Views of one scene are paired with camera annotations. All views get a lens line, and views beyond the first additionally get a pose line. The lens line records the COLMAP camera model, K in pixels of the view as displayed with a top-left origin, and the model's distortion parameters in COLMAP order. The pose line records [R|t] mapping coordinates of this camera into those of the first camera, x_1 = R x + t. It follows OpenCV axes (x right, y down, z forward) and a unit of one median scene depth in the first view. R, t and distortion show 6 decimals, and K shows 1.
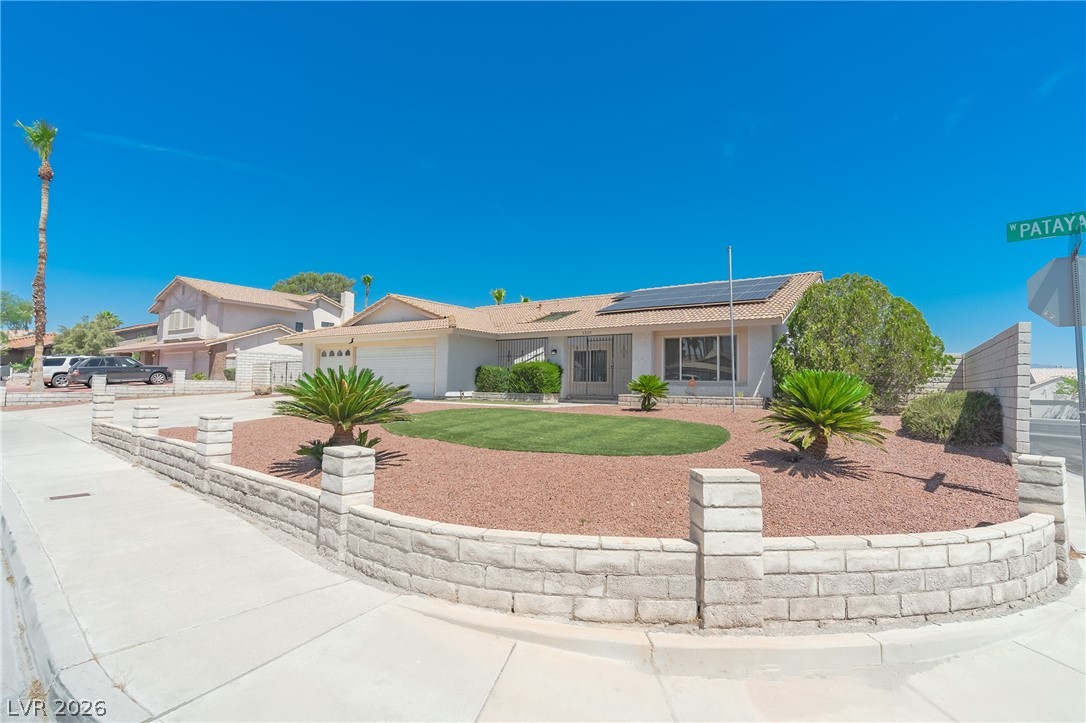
lens RADIAL K [[488.1, 0, 543.9], [0, 488.1, 309.1], [0, 0, 1]] dist [-0.004046, -0.000103]
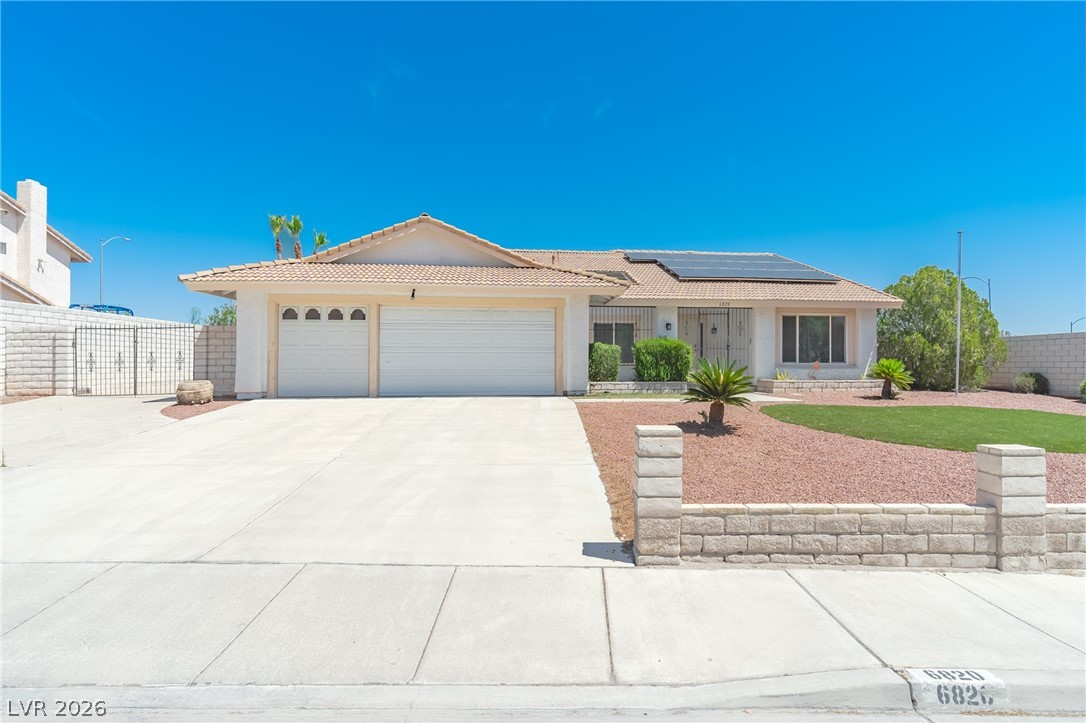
lens RADIAL K [[504.6, 0, 543.0], [0, 504.6, 361.5], [0, 0, 1]] dist [0.017262, 0.000161]
pose [[0.781131, -0.014070, 0.624209, -0.655038], [-0.089590, 0.986875, 0.134357, 0.055910], [-0.617906, -0.160873, 0.769618, 0.528394]]
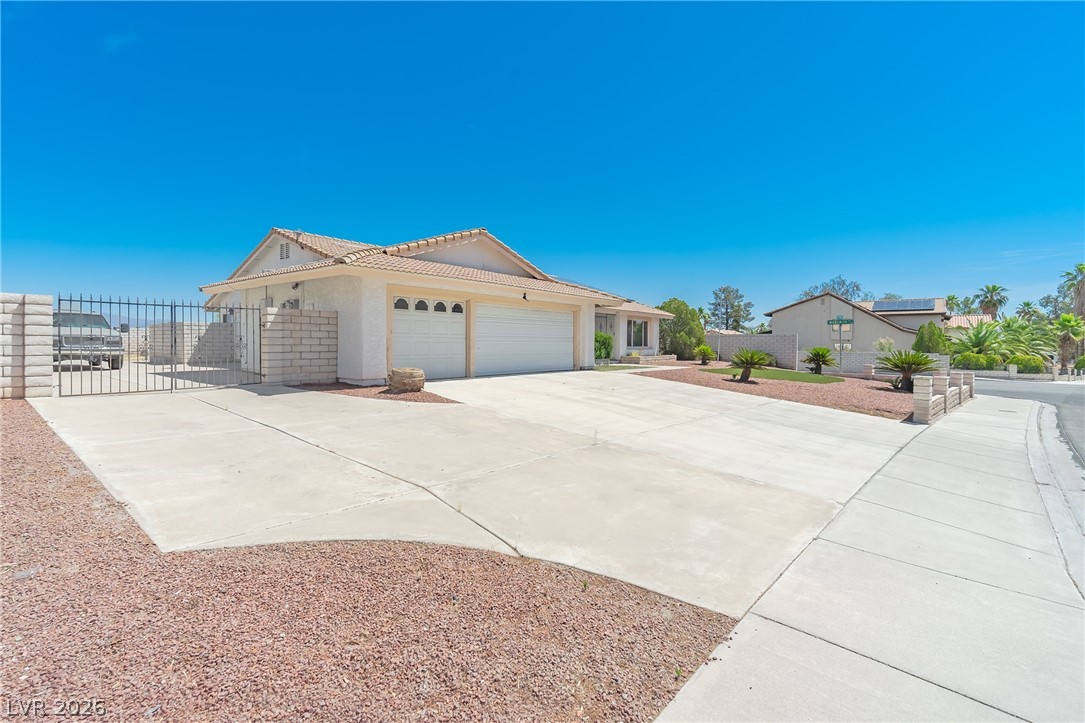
lens RADIAL K [[490.7, 0, 541.9], [0, 490.7, 349.0], [0, 0, 1]] dist [0.000320, -0.000019]
pose [[0.116410, -0.022243, 0.992952, -1.105227], [-0.161490, 0.986021, 0.041020, 0.108829], [-0.979985, -0.165127, 0.111191, 0.920057]]
